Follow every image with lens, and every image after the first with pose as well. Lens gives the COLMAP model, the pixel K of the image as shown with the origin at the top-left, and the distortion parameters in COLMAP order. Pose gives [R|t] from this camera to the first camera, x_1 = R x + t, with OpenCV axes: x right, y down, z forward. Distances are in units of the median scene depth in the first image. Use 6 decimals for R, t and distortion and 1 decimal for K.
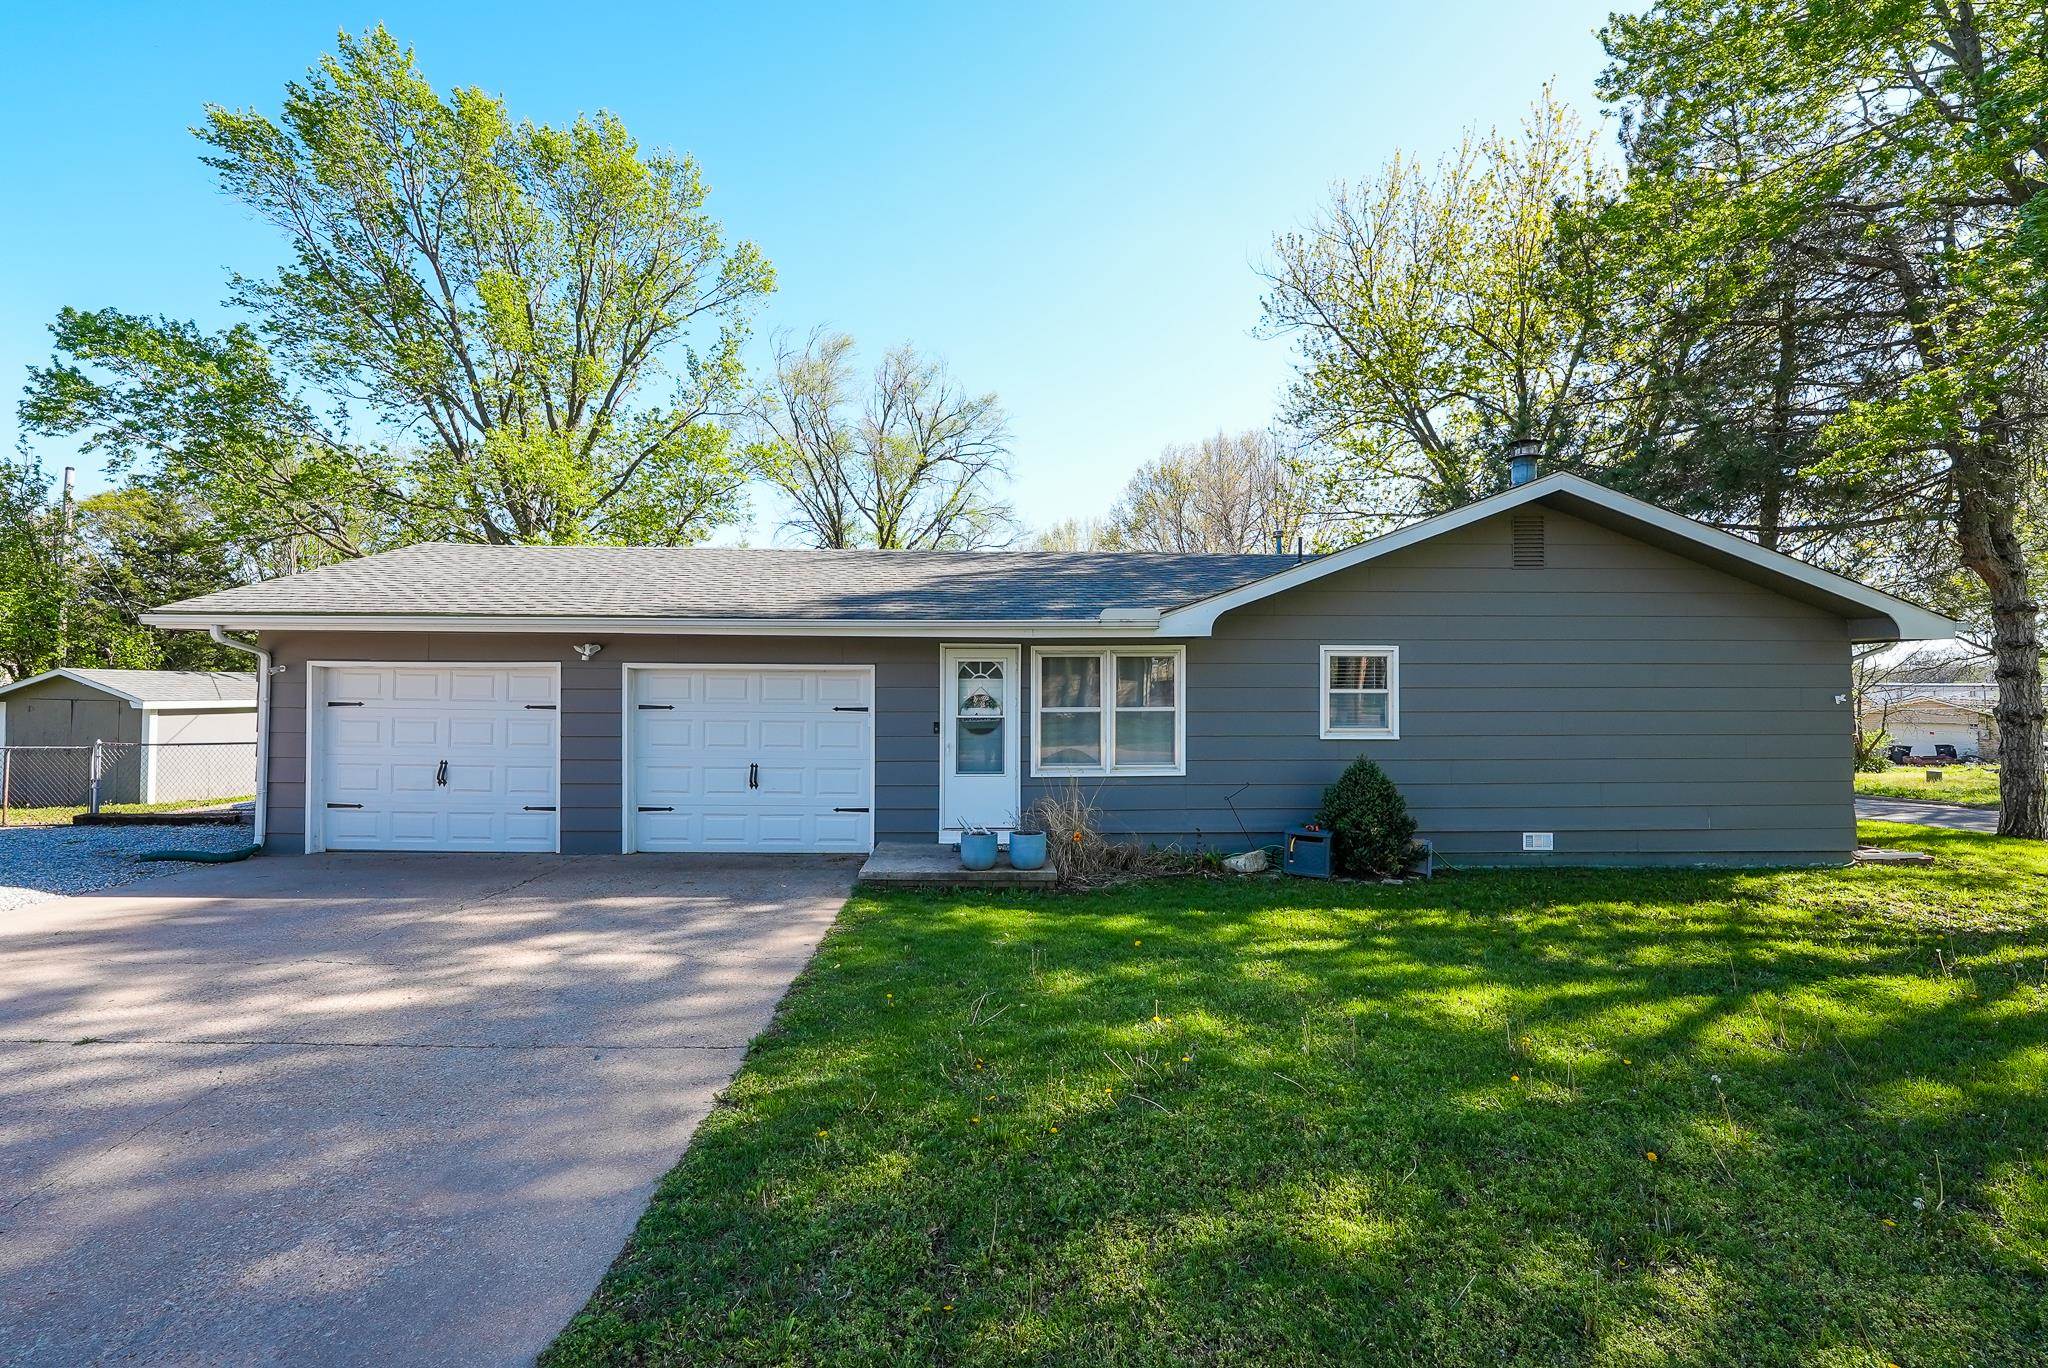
lens RADIAL K [[831.0, 0, 1022.7], [0, 831.0, 674.5], [0, 0, 1]] dist [-0.008398, -0.002005]
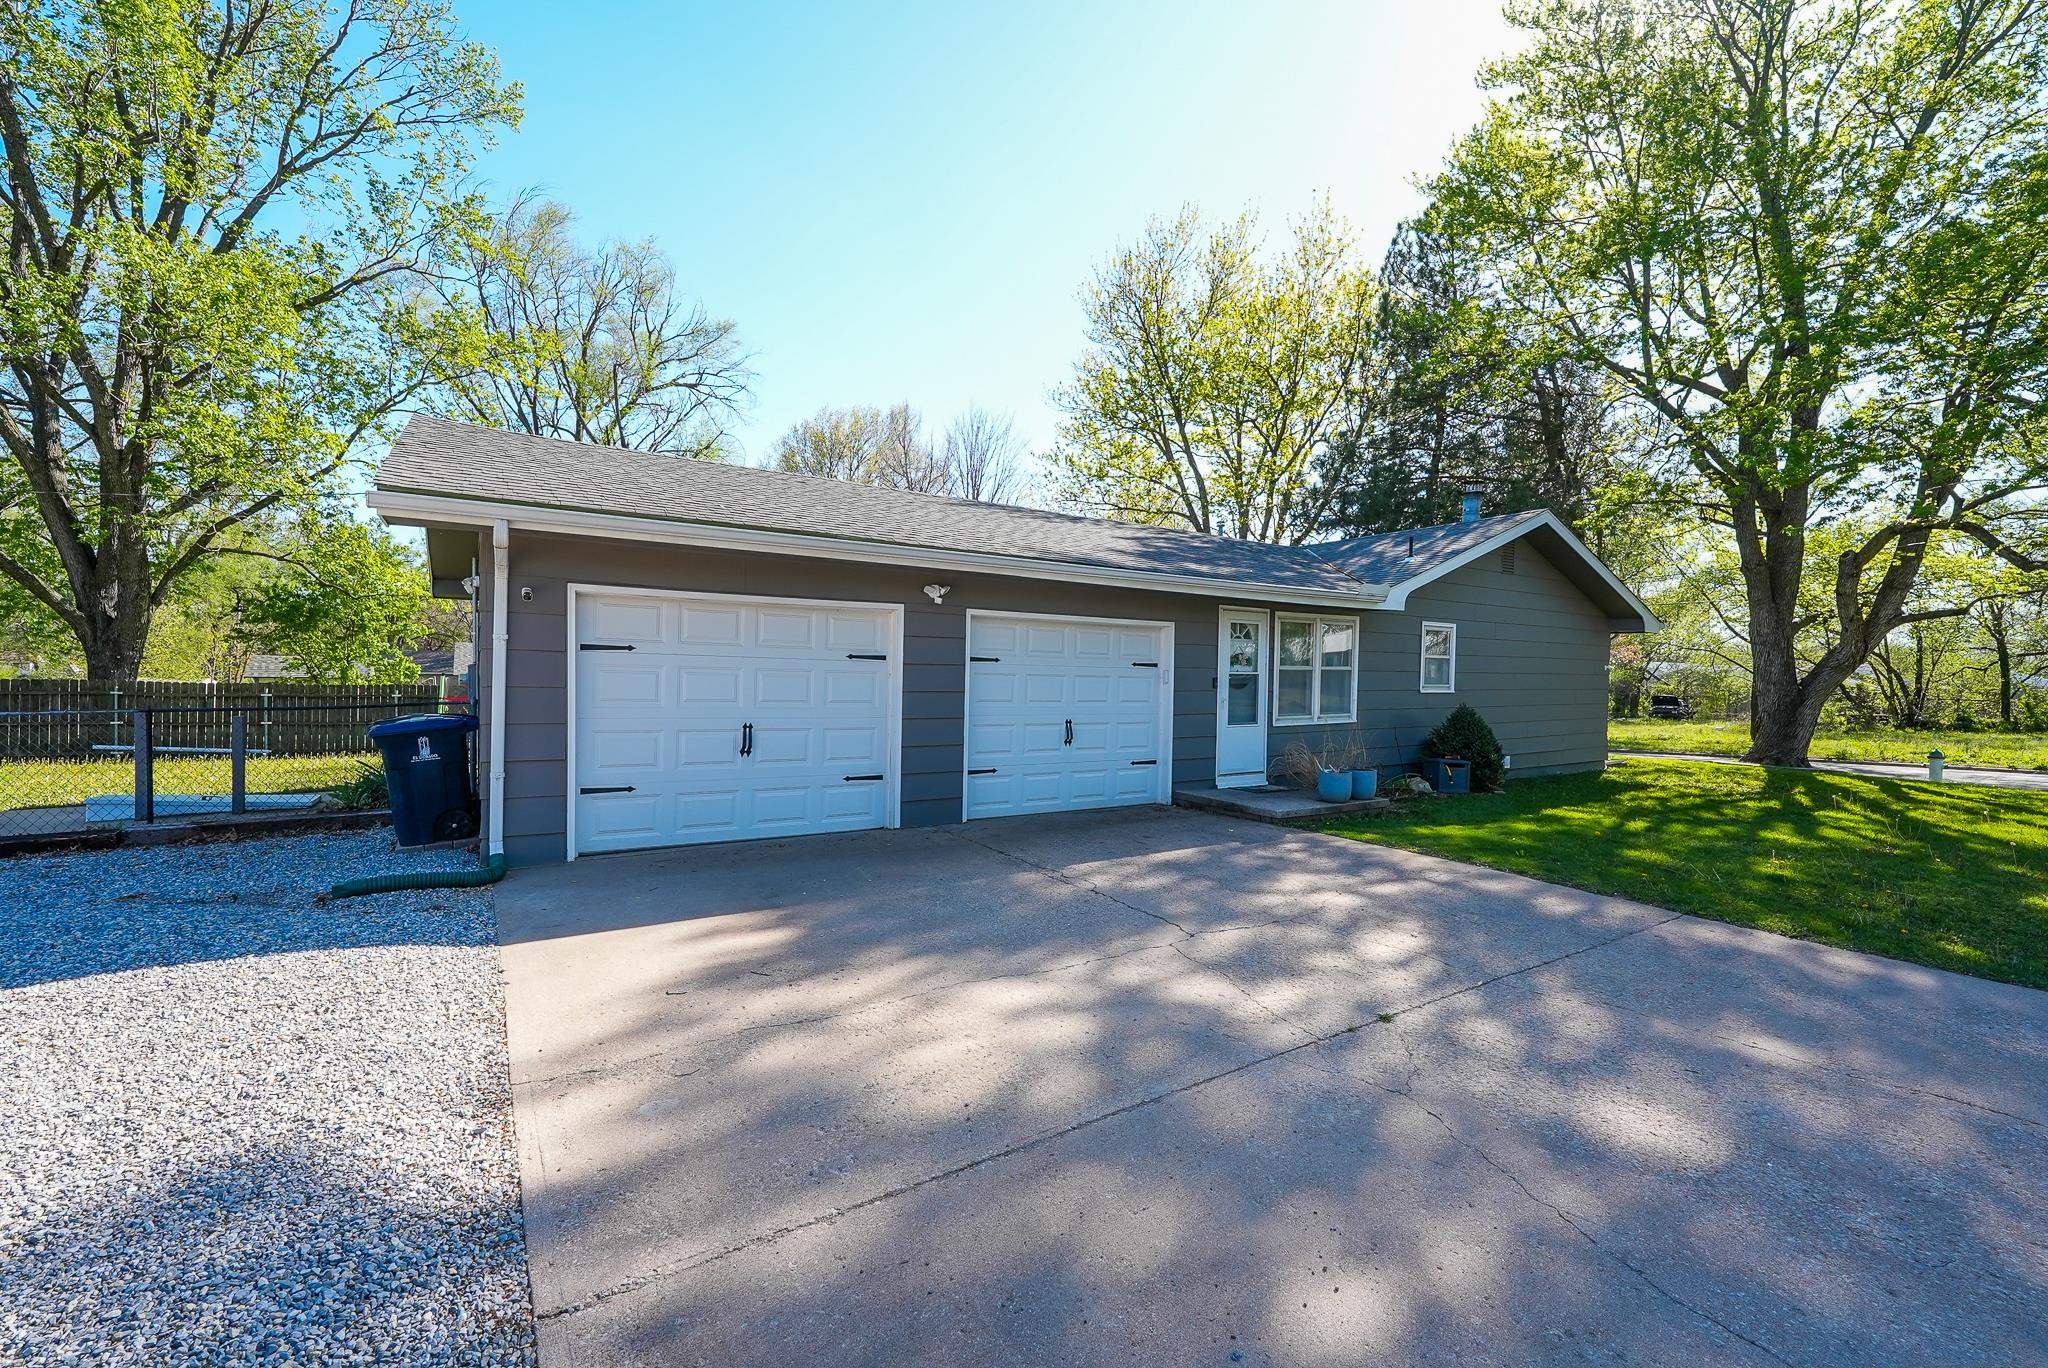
lens RADIAL K [[831.0, 0, 1020.5], [0, 831.0, 701.8], [0, 0, 1]] dist [-0.008398, -0.002005]
pose [[0.855120, -0.008519, 0.518360, -0.881517], [-0.026504, 0.997839, 0.060121, 0.030220], [-0.517752, -0.065150, 0.853046, 0.208379]]
